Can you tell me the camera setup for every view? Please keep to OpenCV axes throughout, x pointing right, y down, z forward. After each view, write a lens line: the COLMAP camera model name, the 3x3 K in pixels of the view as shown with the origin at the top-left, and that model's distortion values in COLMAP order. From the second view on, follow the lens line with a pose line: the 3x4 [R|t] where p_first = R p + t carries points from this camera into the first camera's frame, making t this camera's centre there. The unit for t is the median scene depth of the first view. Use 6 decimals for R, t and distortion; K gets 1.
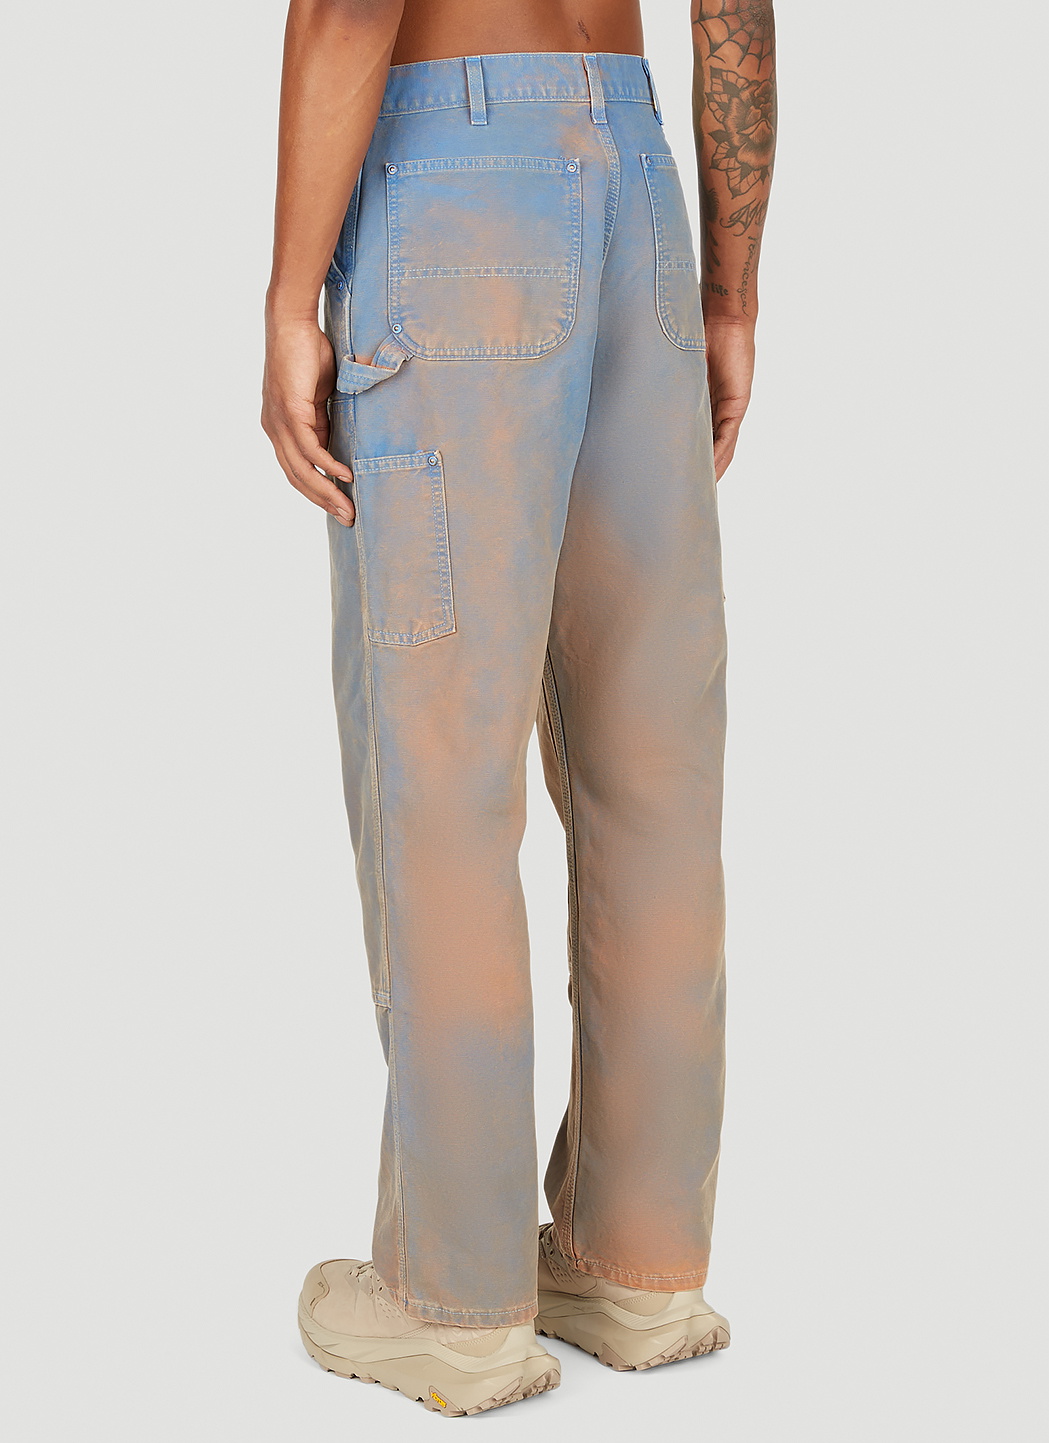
lens RADIAL K [[3553.4, 0, 524.5], [0, 3553.4, 721.5], [0, 0, 1]] dist [-0.090951, -0.801320]
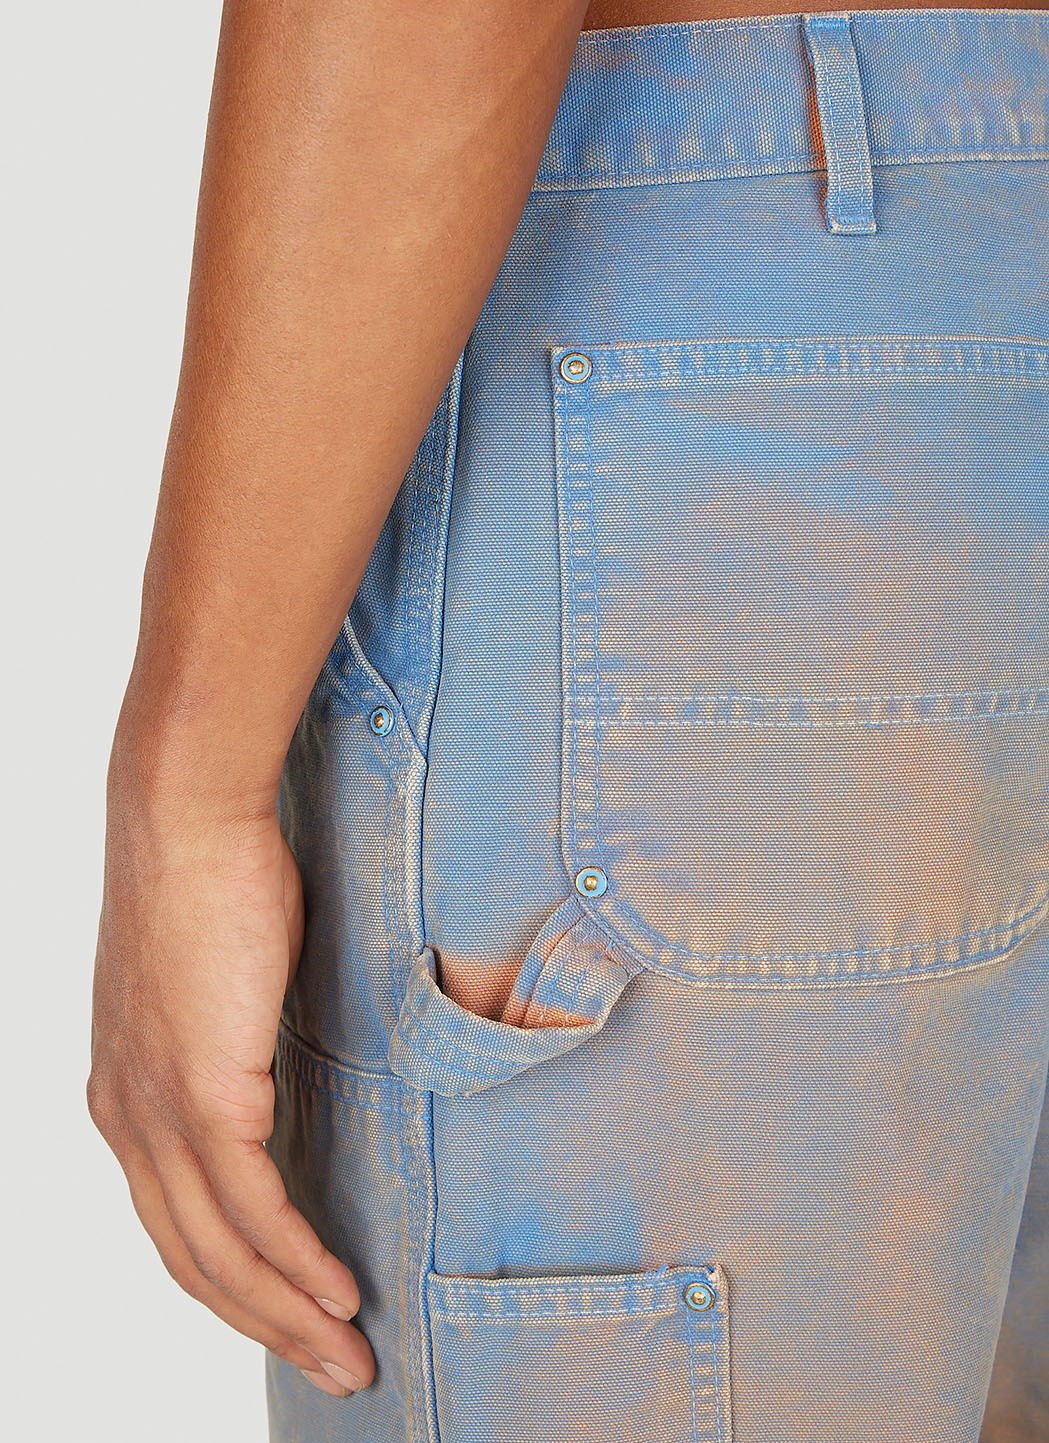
lens RADIAL K [[3553.4, 0, 524.5], [0, 3553.4, 721.5], [0, 0, 1]] dist [-0.090951, -0.801320]
pose [[0.975797, -0.004266, 0.218635, -0.109829], [-0.002877, 0.999473, 0.032343, -0.134898], [-0.218658, -0.032189, 0.975271, 0.696288]]
